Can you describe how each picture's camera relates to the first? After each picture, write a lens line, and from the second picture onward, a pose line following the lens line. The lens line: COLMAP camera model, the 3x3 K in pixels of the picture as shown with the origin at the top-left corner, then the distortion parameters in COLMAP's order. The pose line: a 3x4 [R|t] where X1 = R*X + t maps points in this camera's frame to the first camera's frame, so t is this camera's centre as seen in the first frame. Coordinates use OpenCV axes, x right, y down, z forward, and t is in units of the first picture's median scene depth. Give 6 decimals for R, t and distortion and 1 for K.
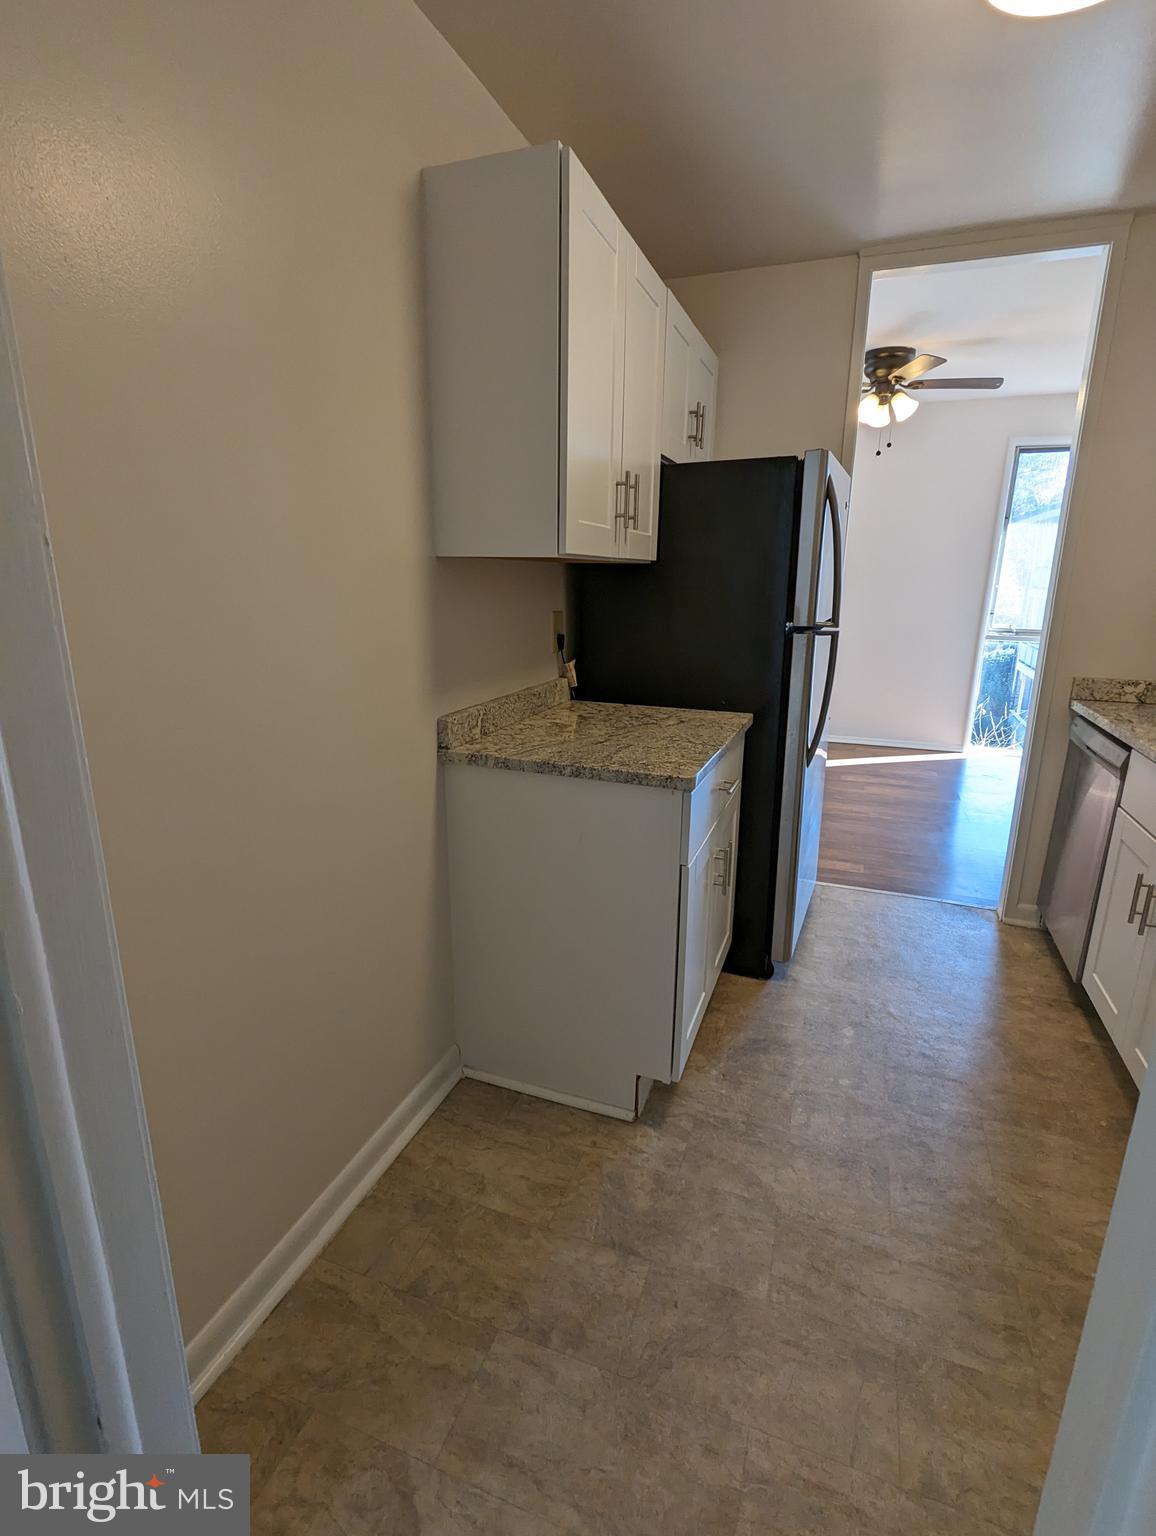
lens RADIAL K [[730.3, 0, 588.0], [0, 730.3, 769.9], [0, 0, 1]] dist [0.003790, -0.000125]
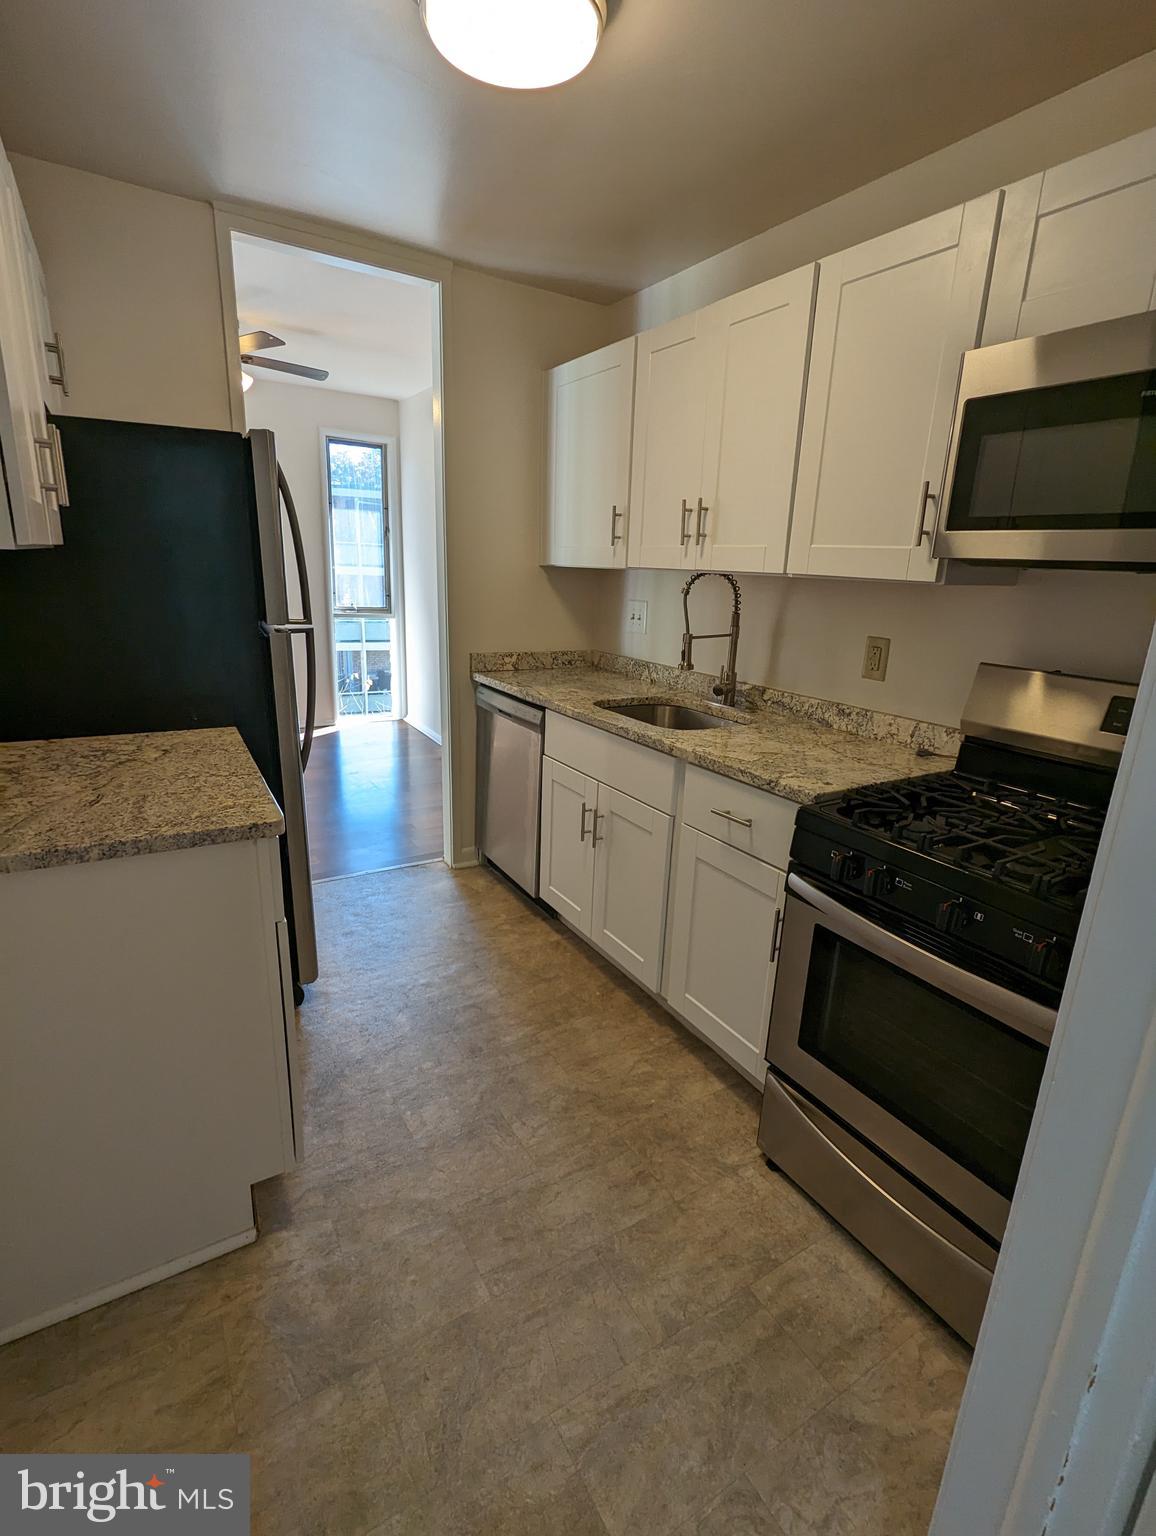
lens RADIAL K [[726.7, 0, 580.3], [0, 726.7, 767.4], [0, 0, 1]] dist [0.007728, -0.001300]
pose [[0.621702, -0.198284, 0.757740, -0.234017], [0.171018, 0.978448, 0.115725, -0.075004], [-0.764356, 0.057641, 0.642213, 0.162986]]
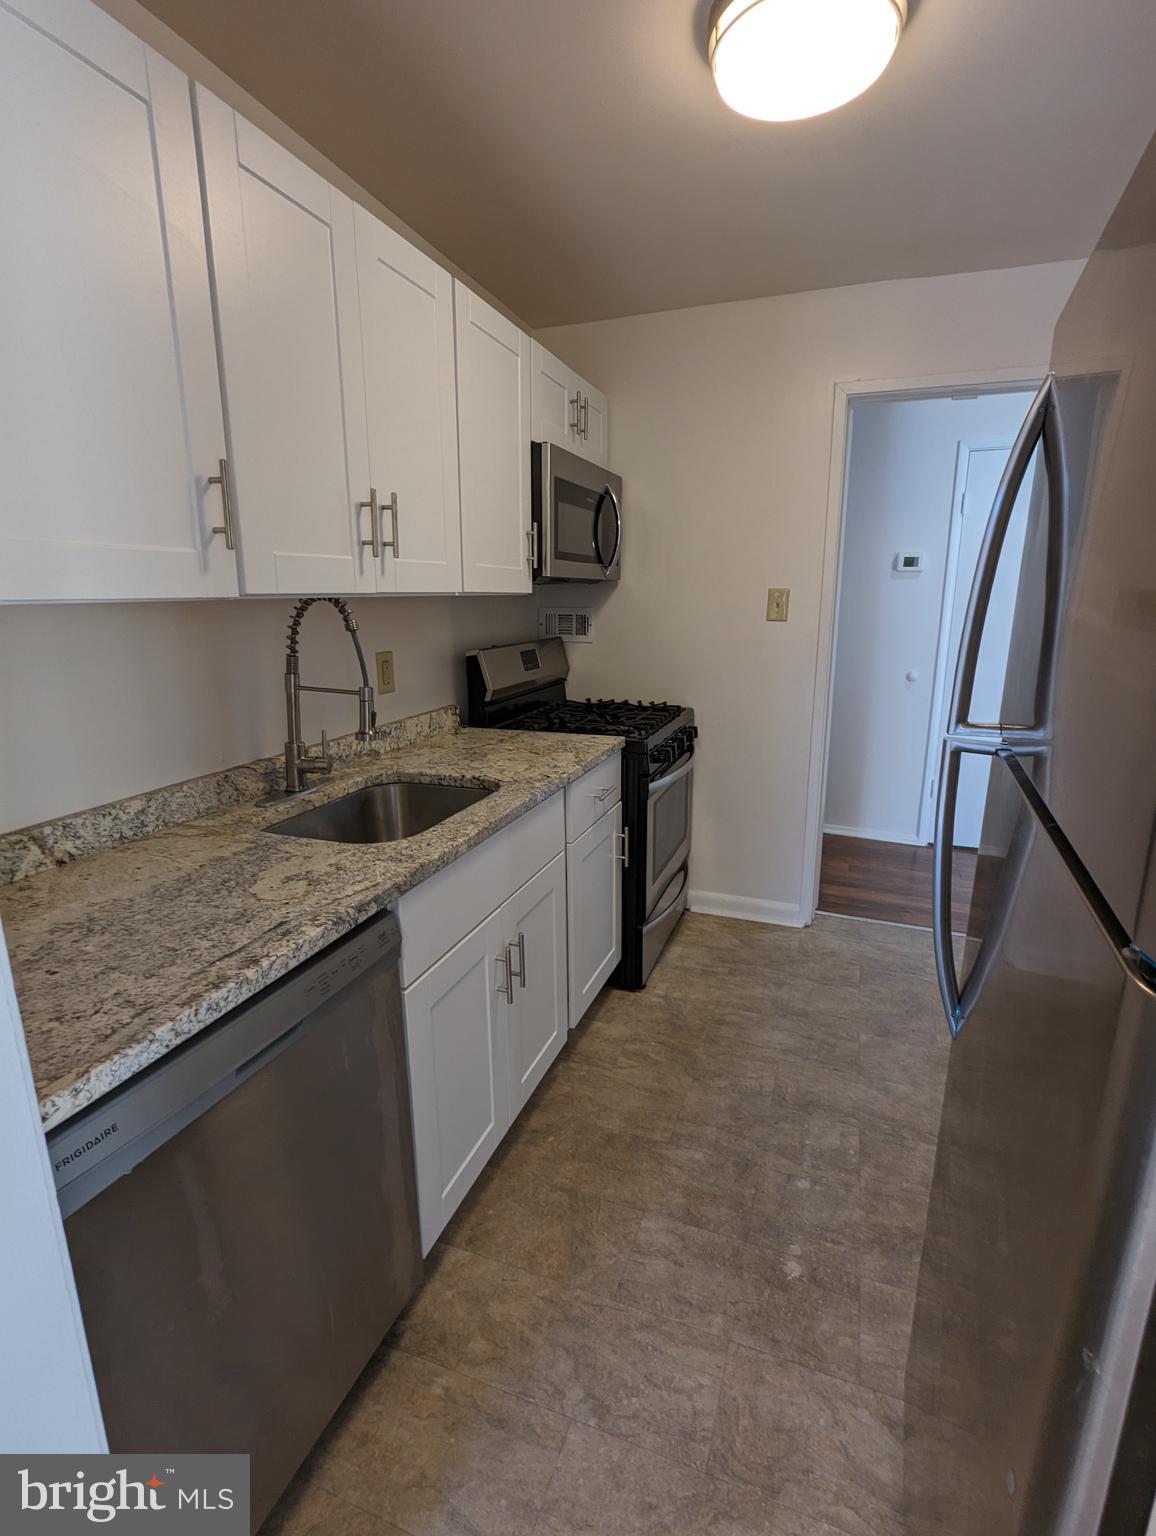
lens RADIAL K [[726.7, 0, 580.3], [0, 726.7, 767.4], [0, 0, 1]] dist [0.007728, -0.001300]
pose [[-0.999965, -0.003018, 0.007786, 0.674003], [0.001076, 0.878025, 0.478614, -0.468927], [-0.008281, 0.478605, -0.877991, 1.684146]]
